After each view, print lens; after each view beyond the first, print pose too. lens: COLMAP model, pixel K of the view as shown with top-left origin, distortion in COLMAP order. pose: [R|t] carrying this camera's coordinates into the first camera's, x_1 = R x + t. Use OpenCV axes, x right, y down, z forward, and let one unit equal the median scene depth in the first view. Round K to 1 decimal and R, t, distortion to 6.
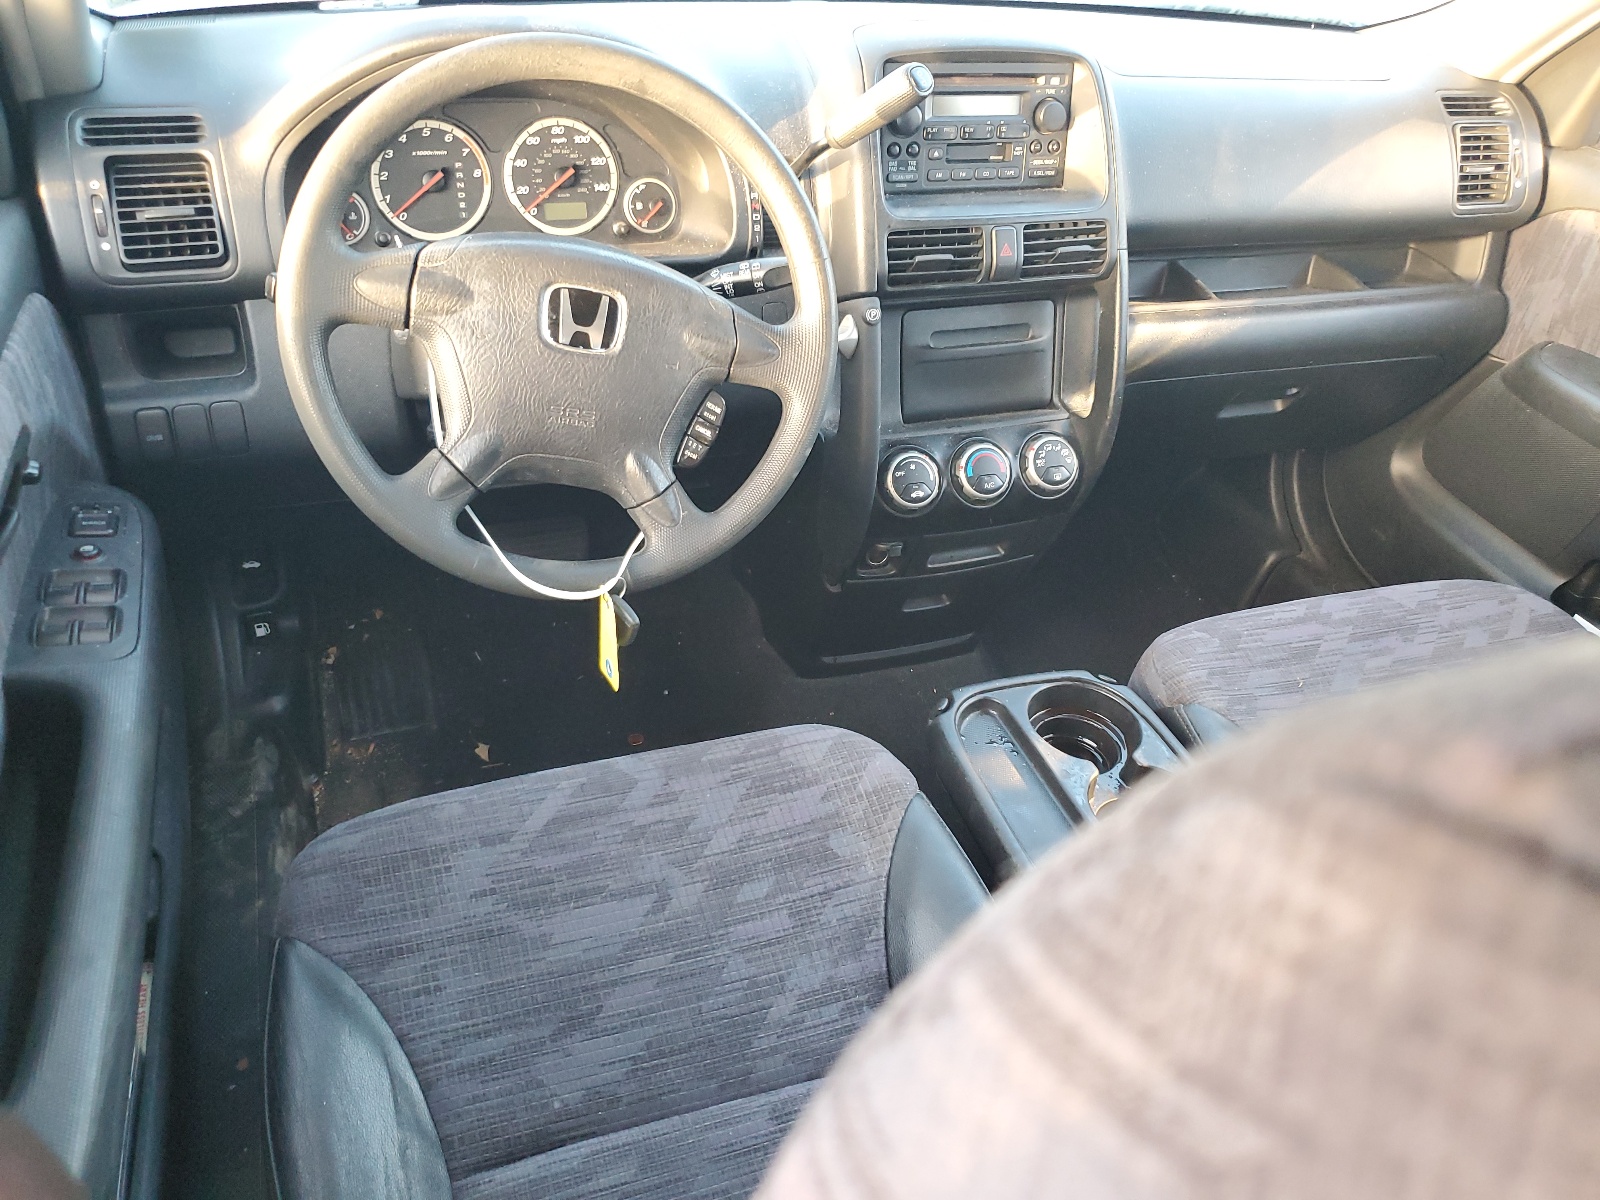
lens RADIAL K [[1305.3, 0, 789.9], [0, 1305.3, 603.6], [0, 0, 1]] dist [-0.003244, -0.004228]
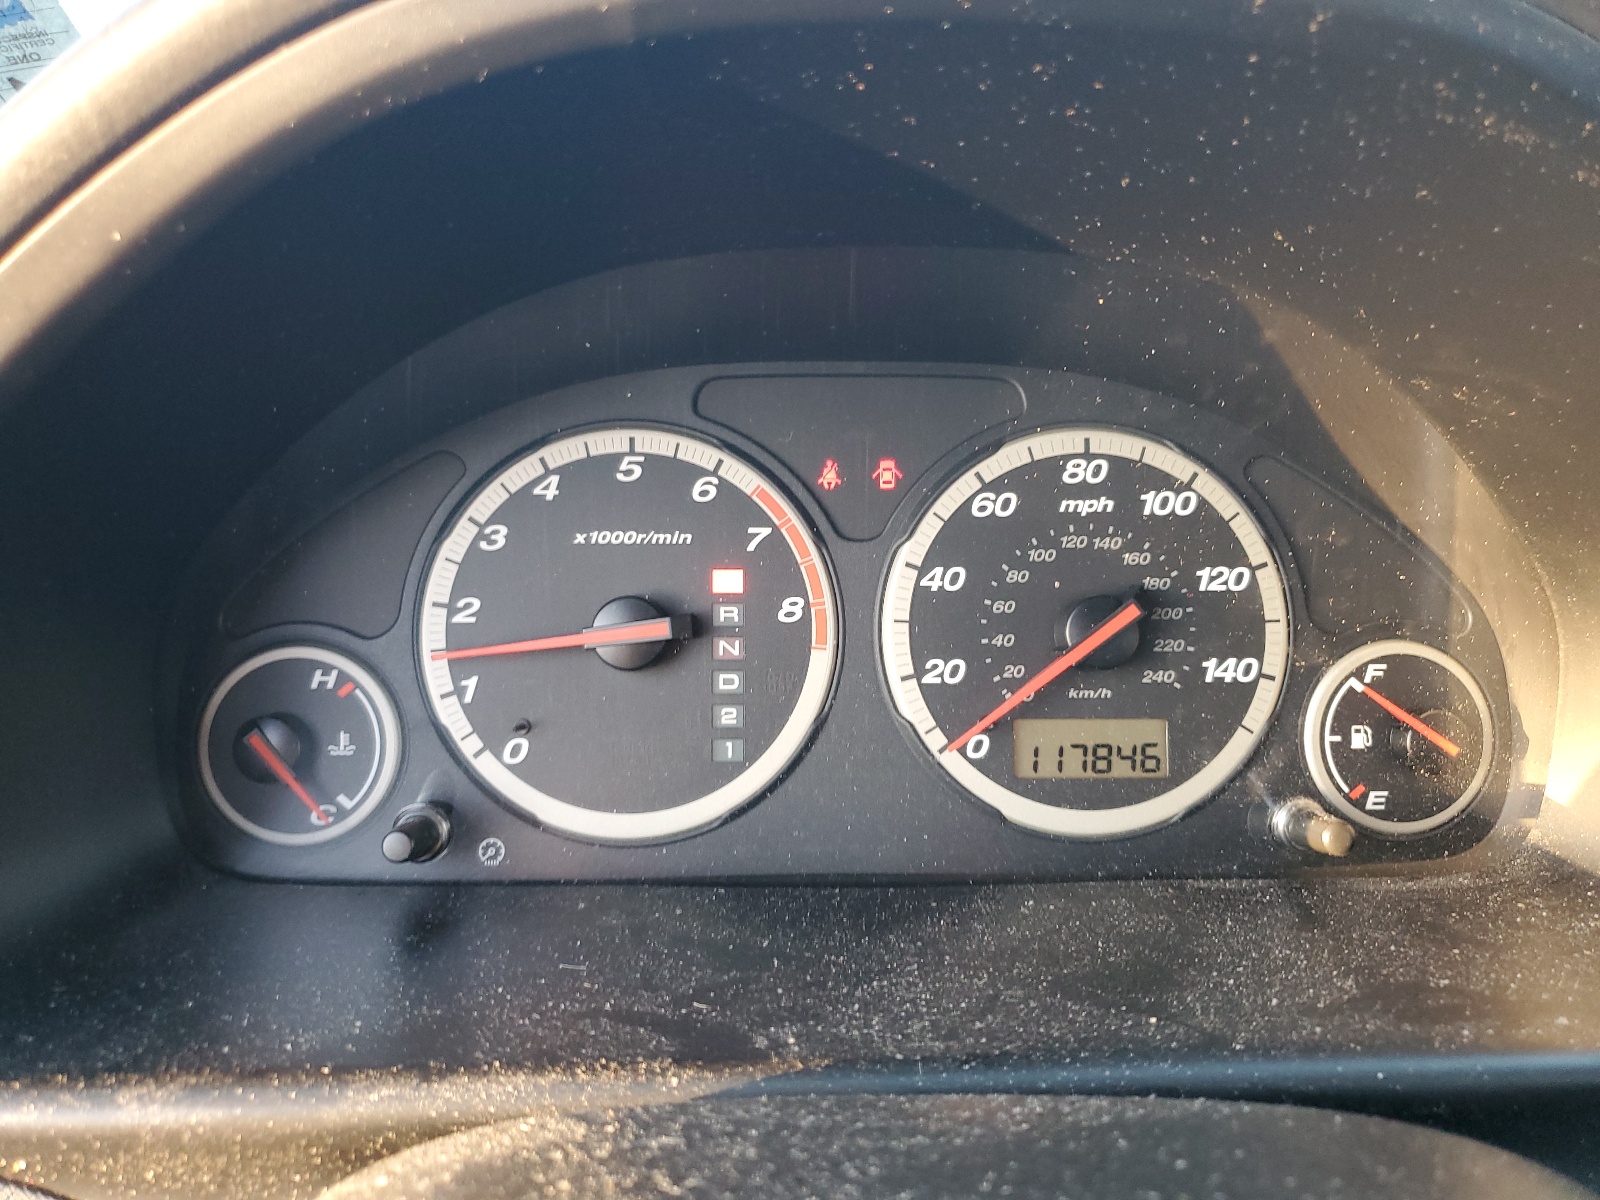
lens RADIAL K [[1305.3, 0, 798.1], [0, 1305.3, 599.4], [0, 0, 1]] dist [-0.003244, -0.004228]
pose [[0.971646, 0.021427, -0.235467, -0.170729], [-0.096455, 0.945170, -0.312011, -0.242806], [0.215871, 0.325876, 0.920437, 0.735596]]
